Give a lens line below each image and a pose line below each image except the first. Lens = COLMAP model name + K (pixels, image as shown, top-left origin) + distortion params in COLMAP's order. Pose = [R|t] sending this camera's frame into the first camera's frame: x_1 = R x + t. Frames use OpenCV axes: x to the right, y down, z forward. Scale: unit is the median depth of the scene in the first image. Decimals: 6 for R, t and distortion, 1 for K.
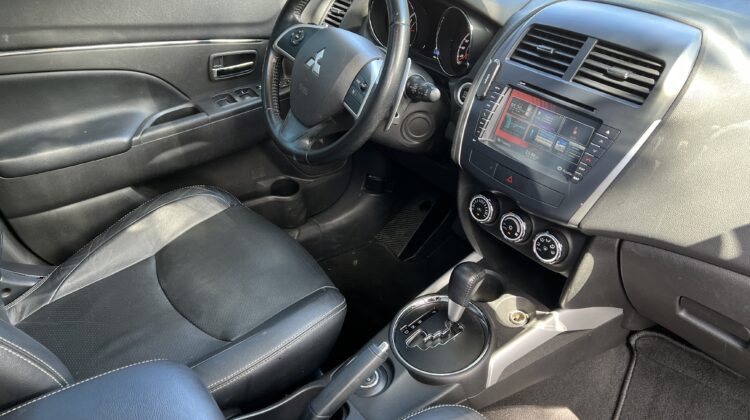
lens RADIAL K [[596.4, 0, 375.0], [0, 596.4, 210.0], [0, 0, 1]] dist [0.003464, 0.001639]
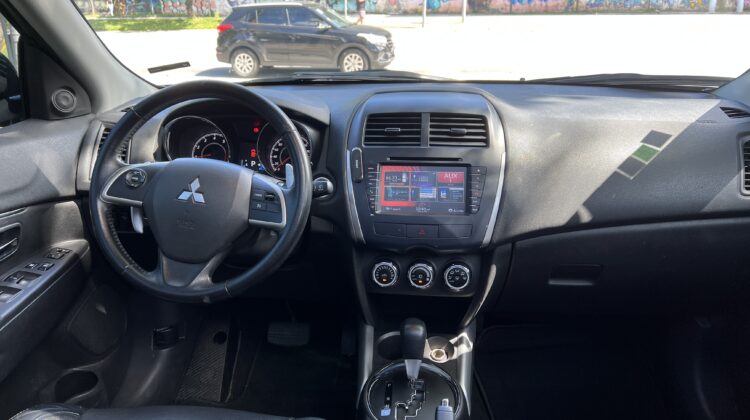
lens RADIAL K [[589.5, 0, 365.9], [0, 589.5, 212.0], [0, 0, 1]] dist [0.090048, -0.112517]
pose [[0.677720, -0.256950, 0.688965, -0.633825], [0.410730, 0.909448, -0.064846, -0.056040], [-0.609916, 0.326926, 0.721888, 0.198452]]
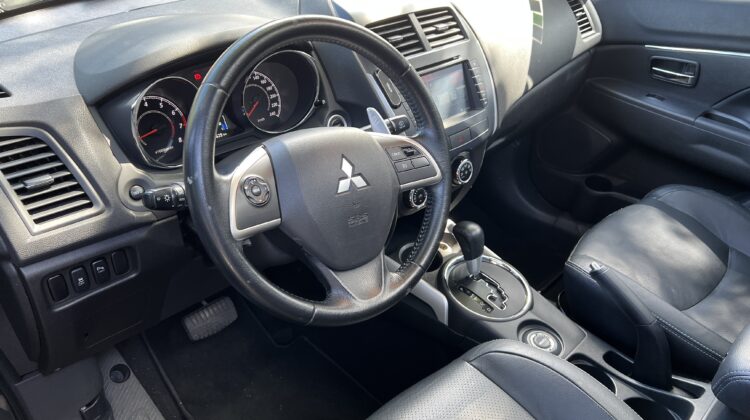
lens RADIAL K [[589.5, 0, 365.9], [0, 589.5, 212.0], [0, 0, 1]] dist [0.090048, -0.112517]
pose [[-0.136955, -0.528160, 0.838028, -0.782372], [0.516430, 0.683861, 0.515396, -0.635112], [-0.845306, 0.503369, 0.179100, 0.993425]]
